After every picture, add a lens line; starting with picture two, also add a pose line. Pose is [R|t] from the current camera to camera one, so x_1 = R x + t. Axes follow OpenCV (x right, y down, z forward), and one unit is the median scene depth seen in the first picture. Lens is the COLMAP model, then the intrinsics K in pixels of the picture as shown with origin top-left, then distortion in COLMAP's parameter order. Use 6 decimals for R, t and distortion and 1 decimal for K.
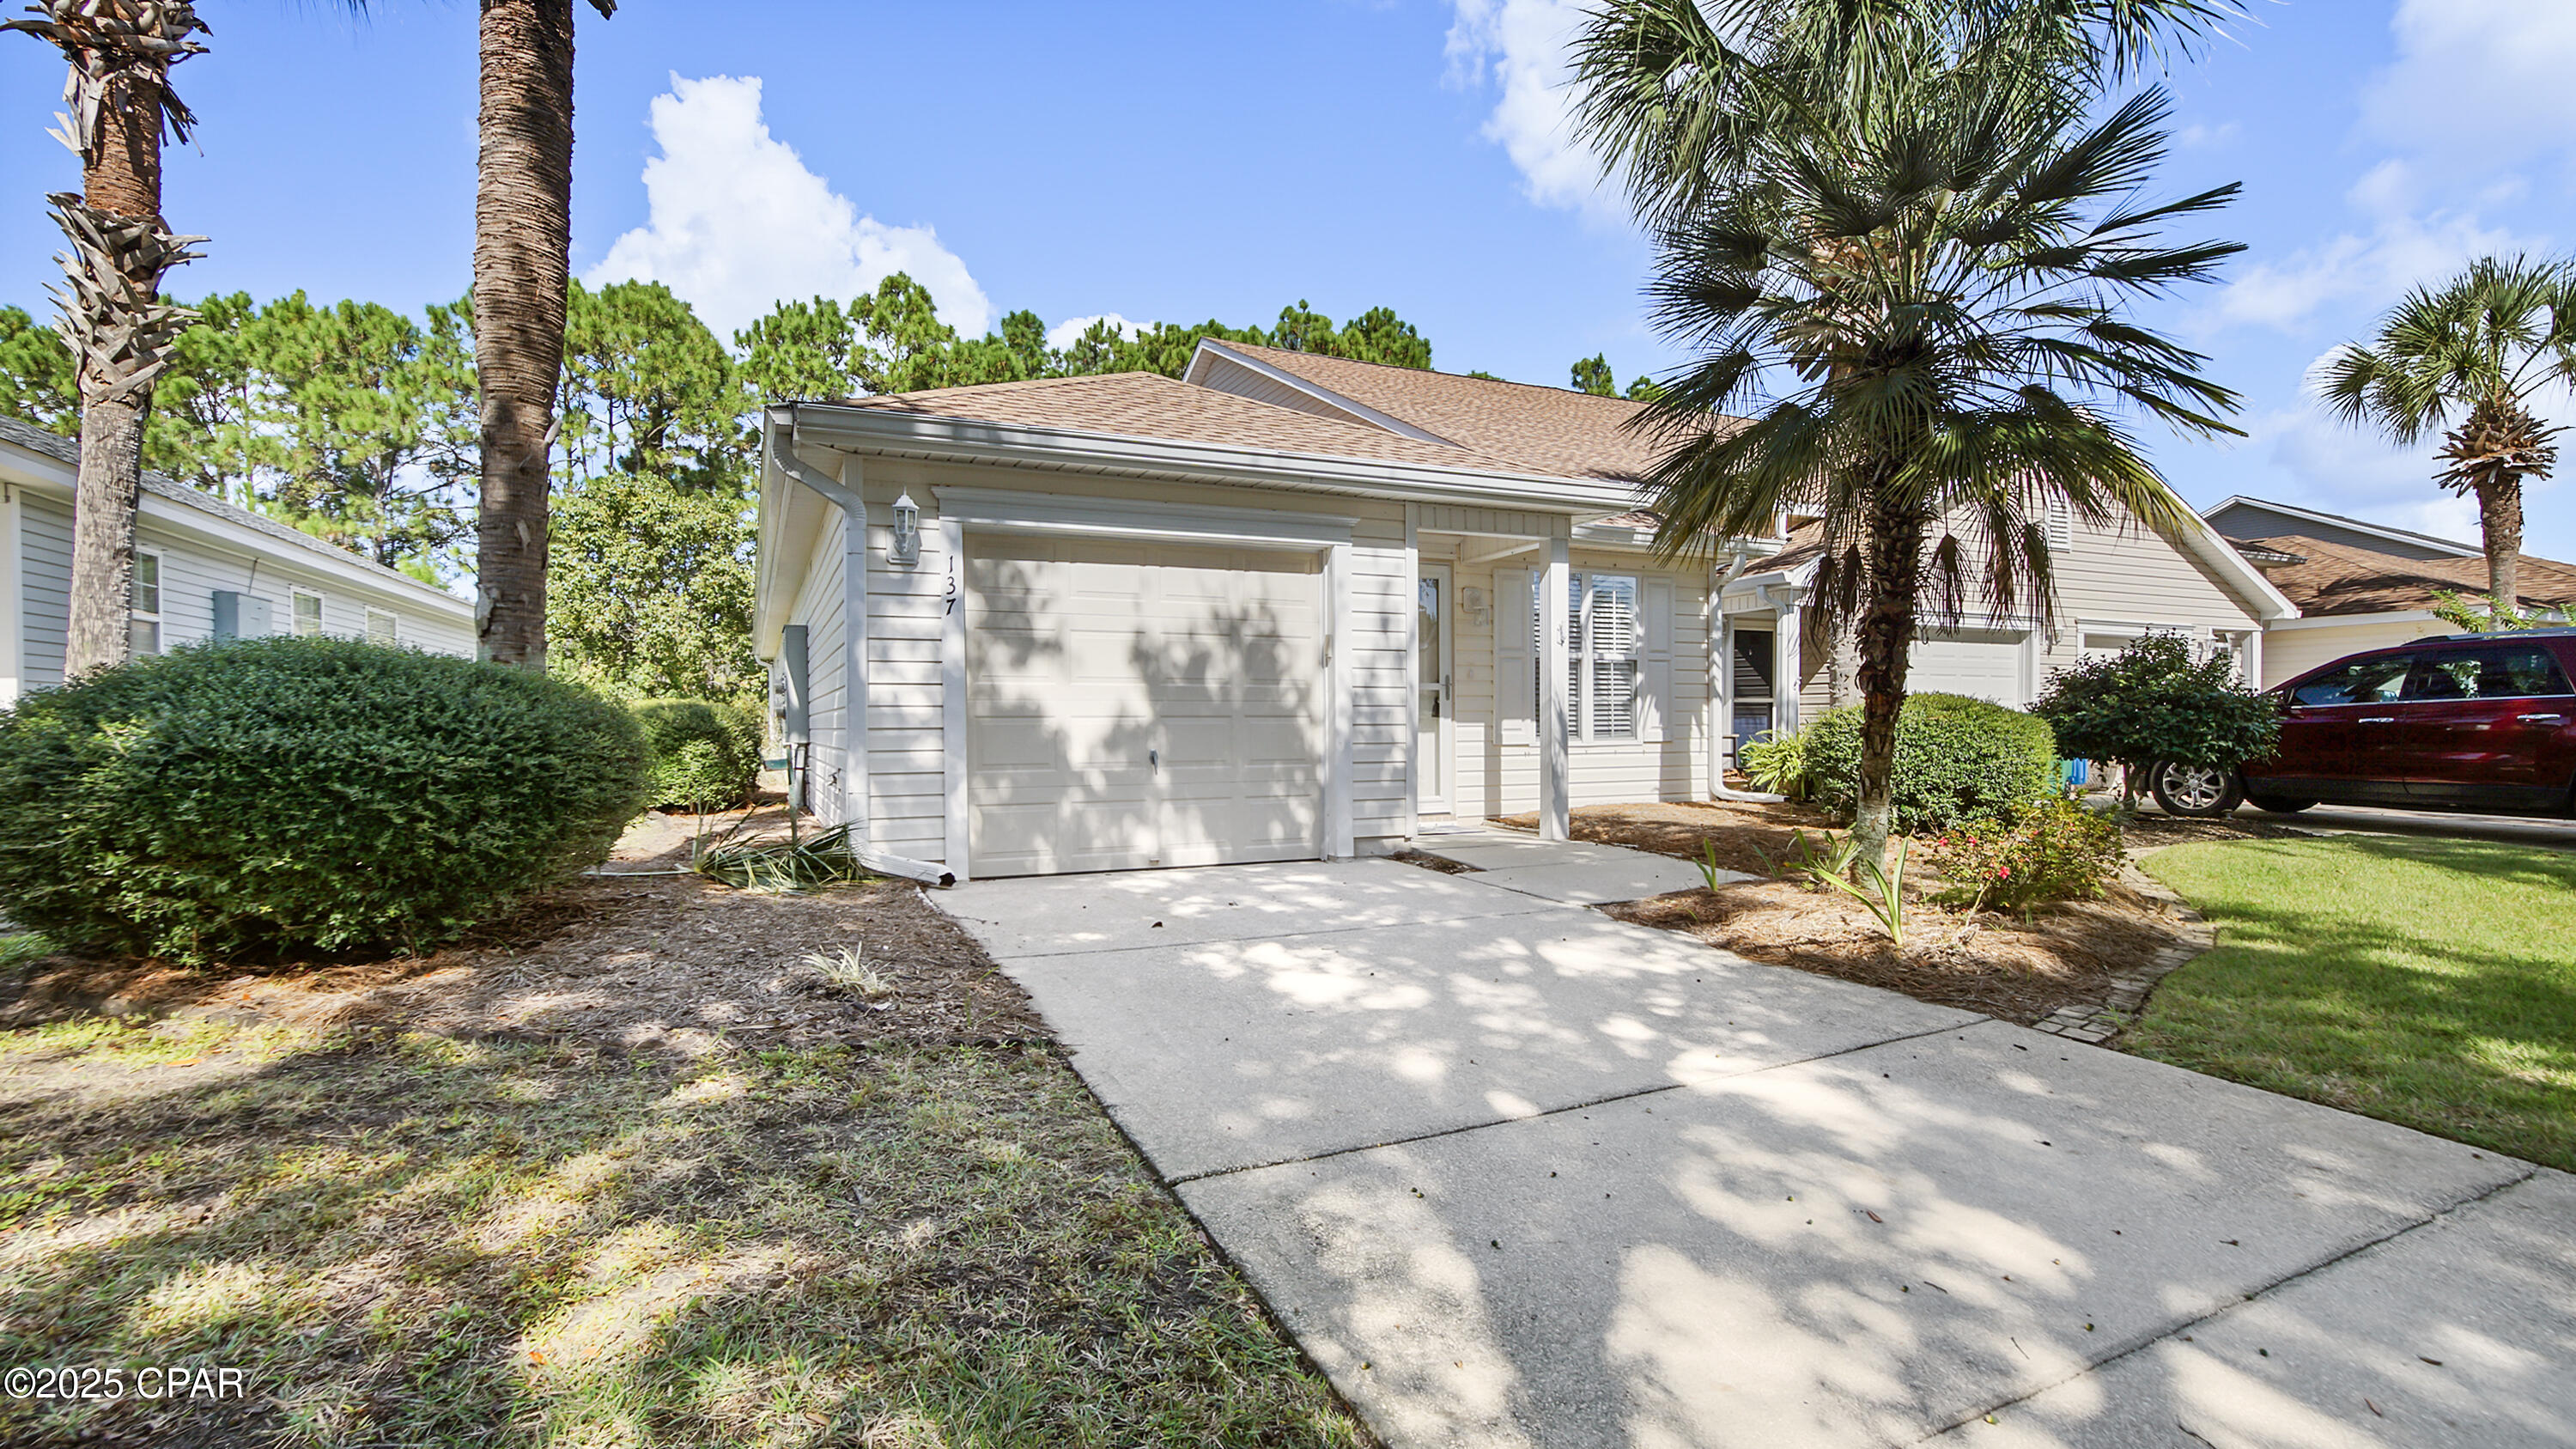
lens RADIAL K [[1138.7, 0, 1283.8], [0, 1138.7, 762.4], [0, 0, 1]] dist [-0.016272, 0.009533]
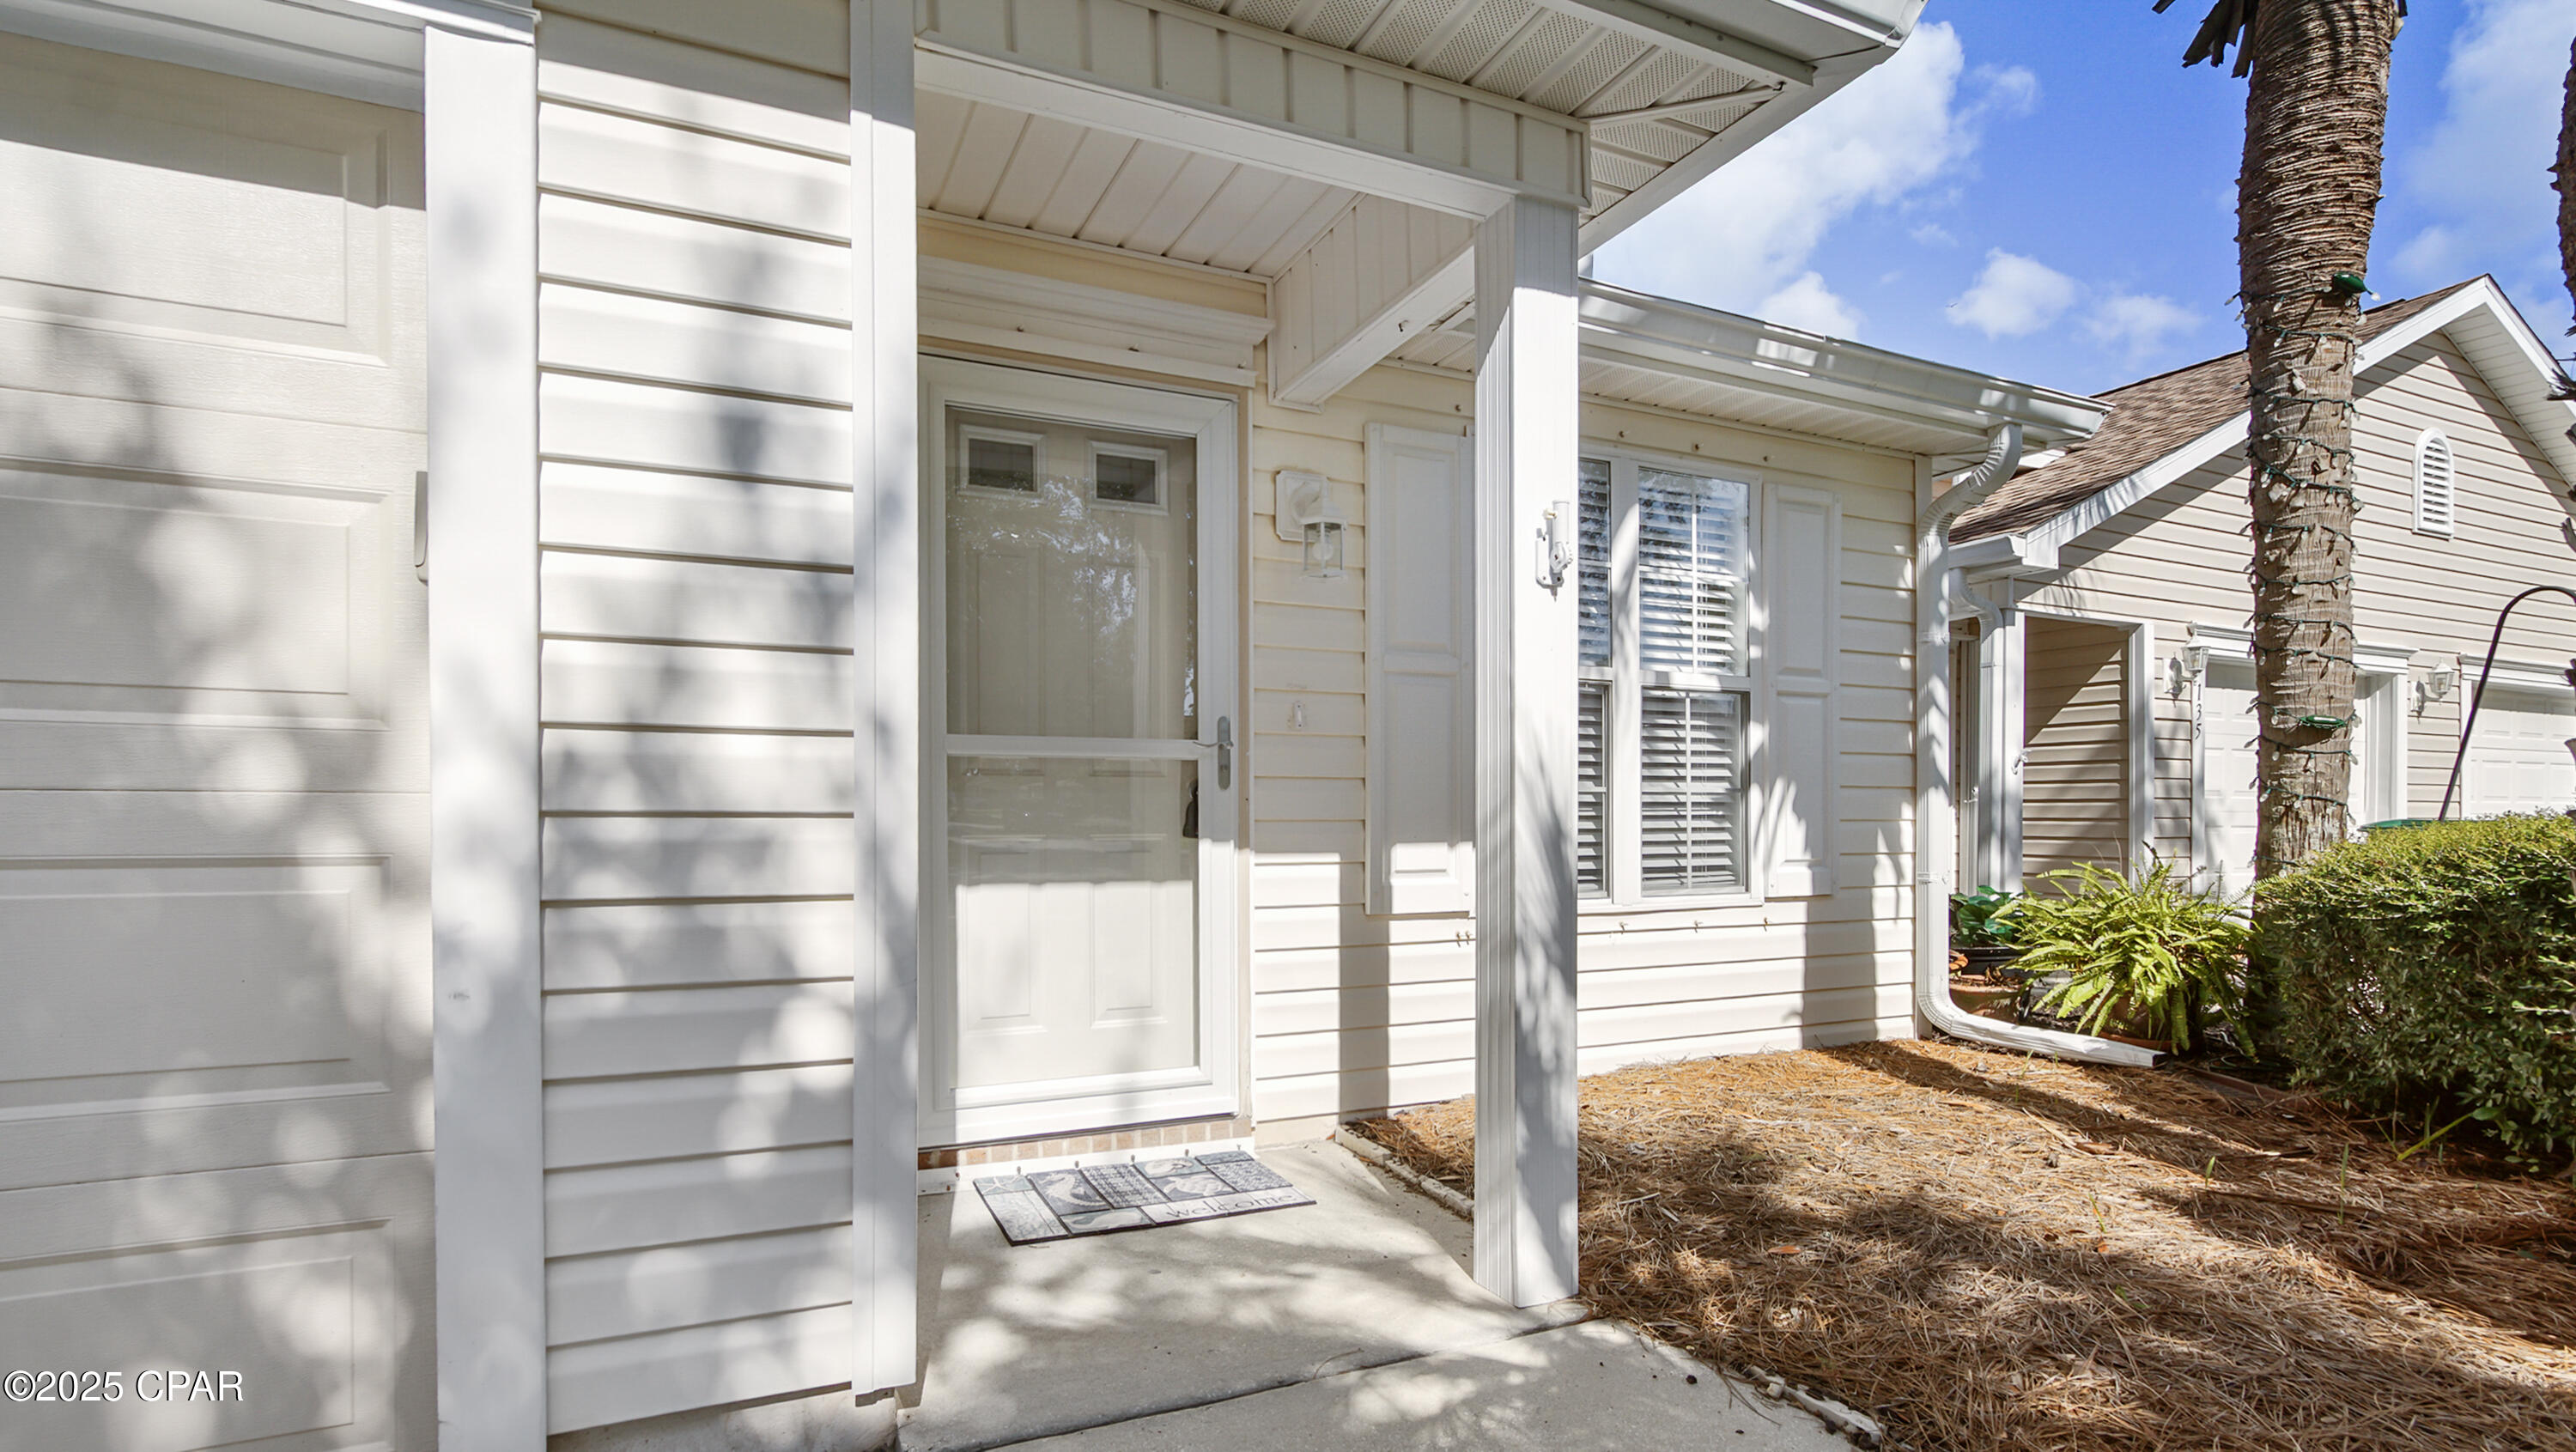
lens RADIAL K [[1217.9, 0, 1281.8], [0, 1217.9, 833.1], [0, 0, 1]] dist [-0.004727, -0.000056]
pose [[0.999955, 0.007621, 0.005609, 0.192830], [-0.007526, 0.999831, -0.016785, -0.043010], [-0.005736, 0.016742, 0.999843, 0.765796]]
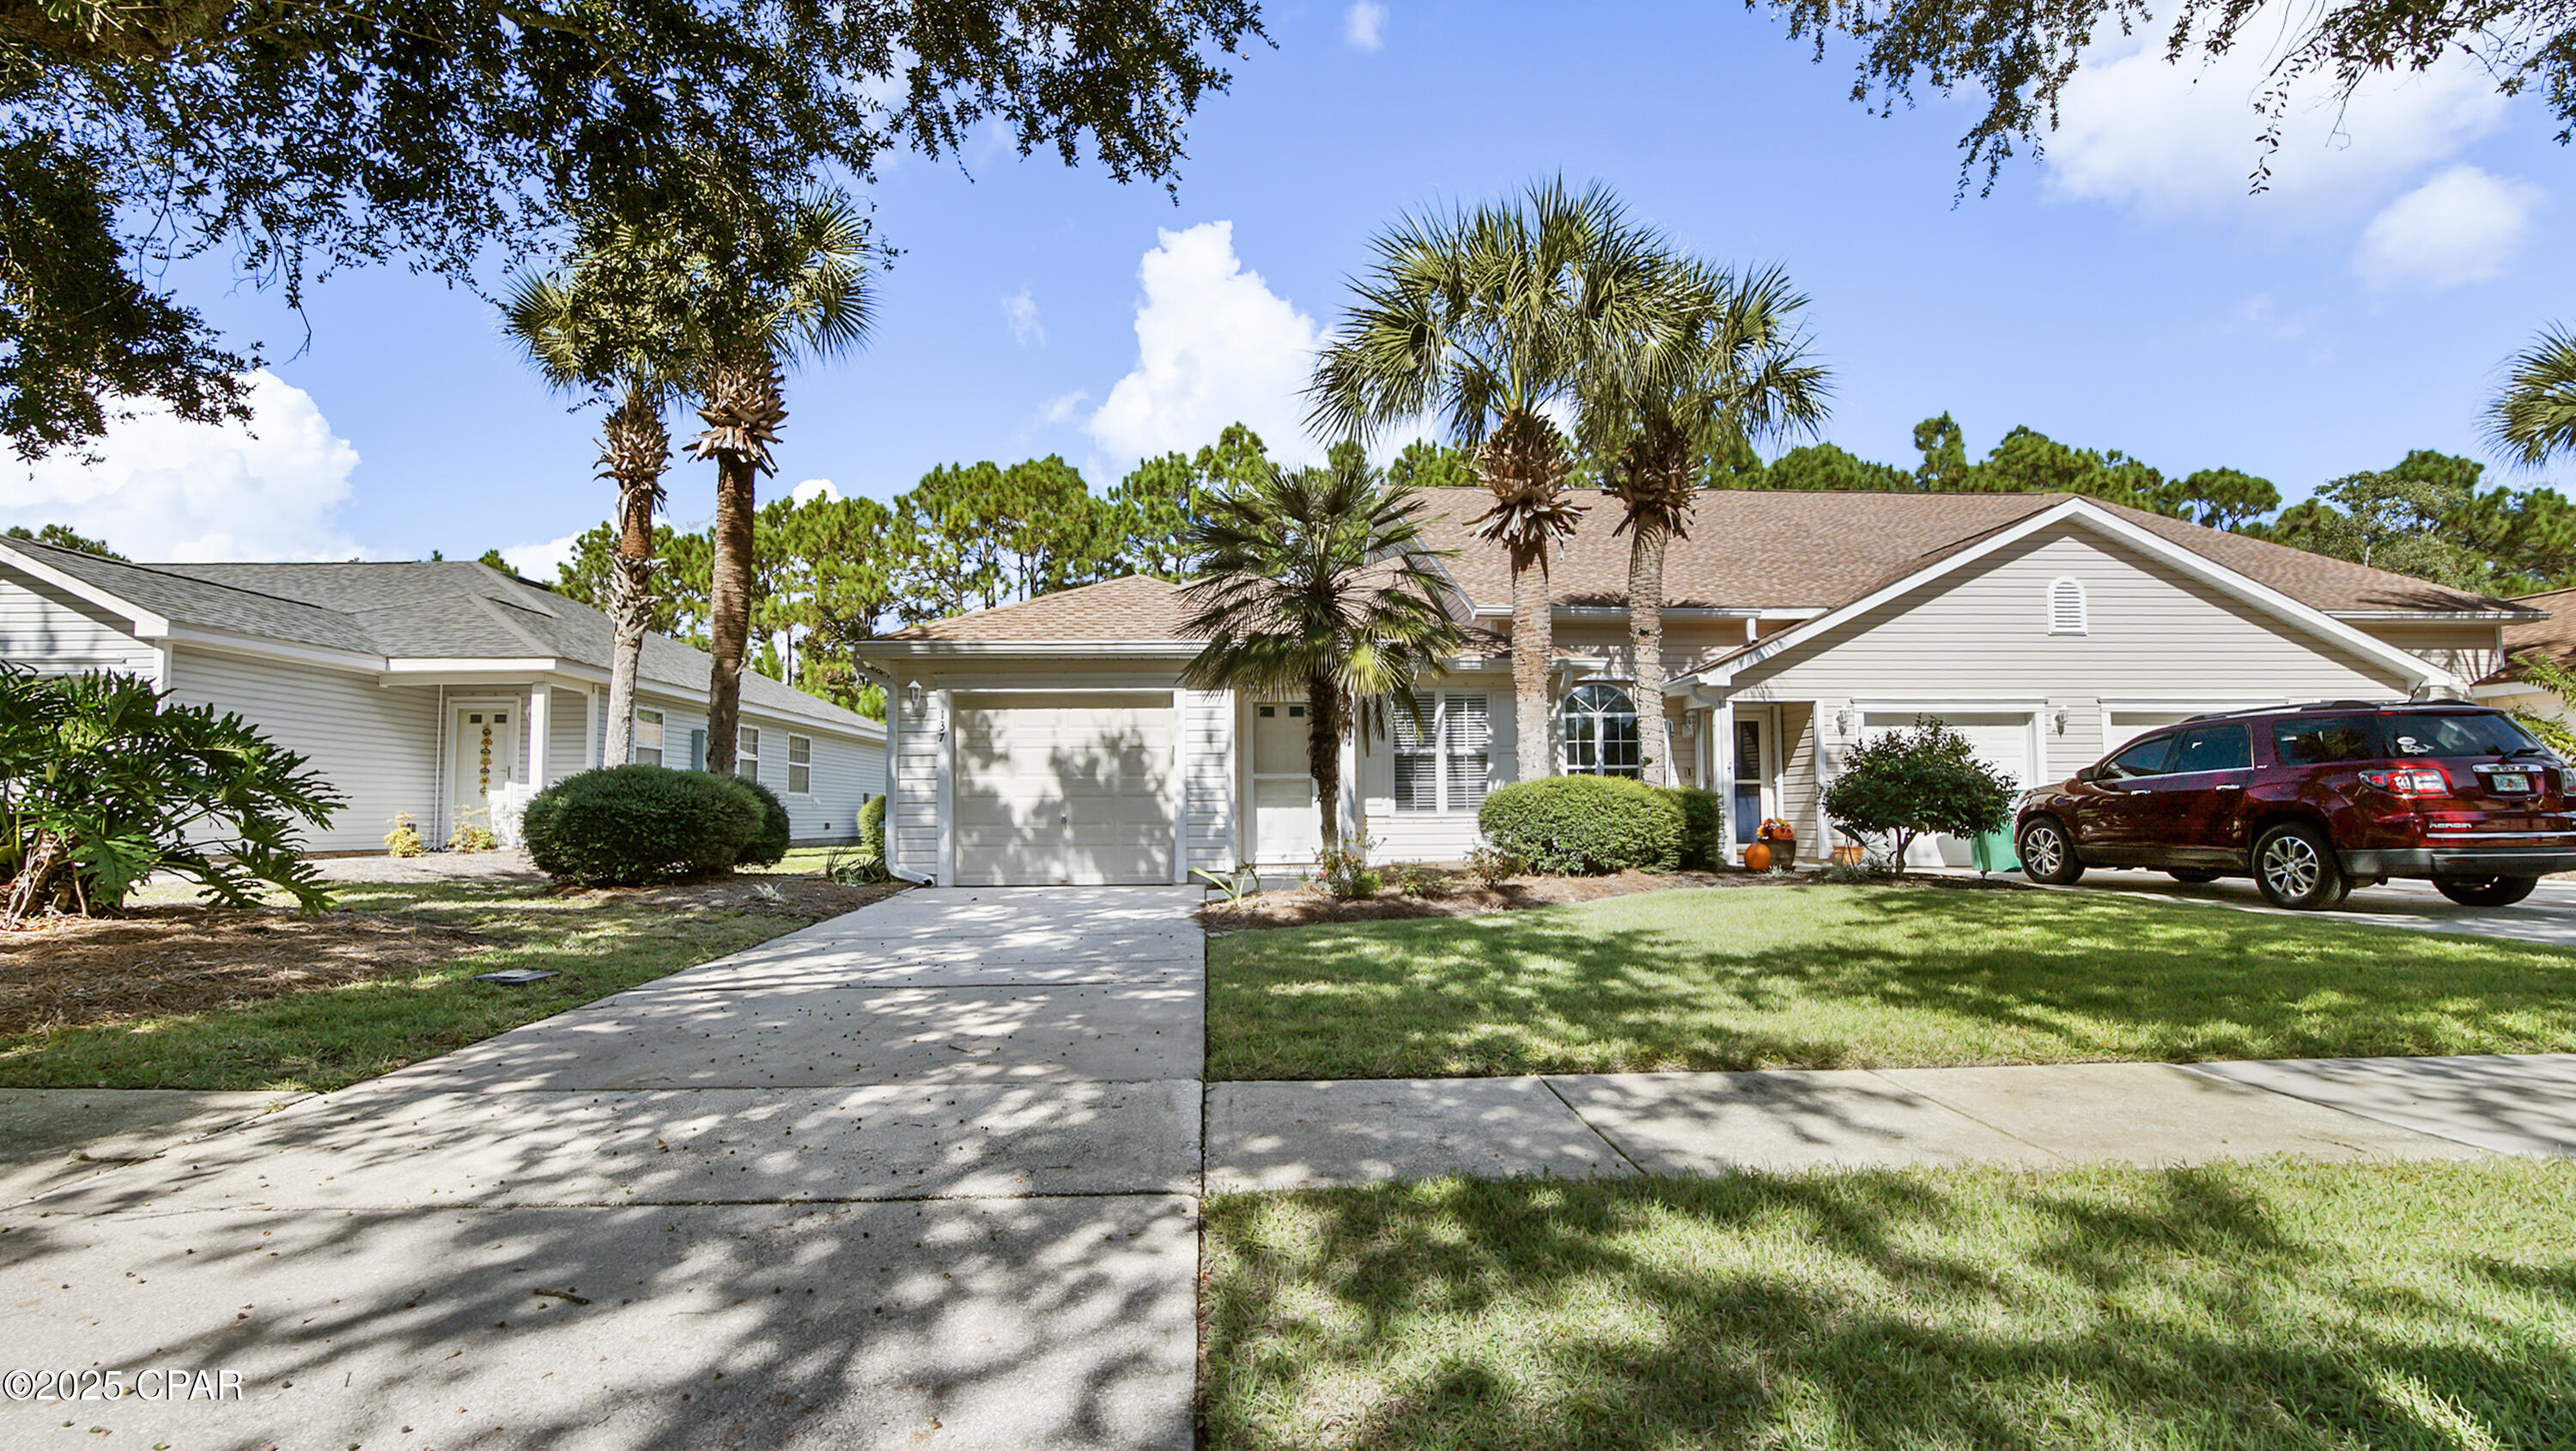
lens RADIAL K [[1180.0, 0, 1266.5], [0, 1180.0, 770.1], [0, 0, 1]] dist [-0.005065, 0.000757]
pose [[0.930795, -0.016463, -0.365170, 0.764961], [-0.010386, 0.997391, -0.071438, 0.040654], [0.365393, 0.070287, 0.928196, -0.499656]]
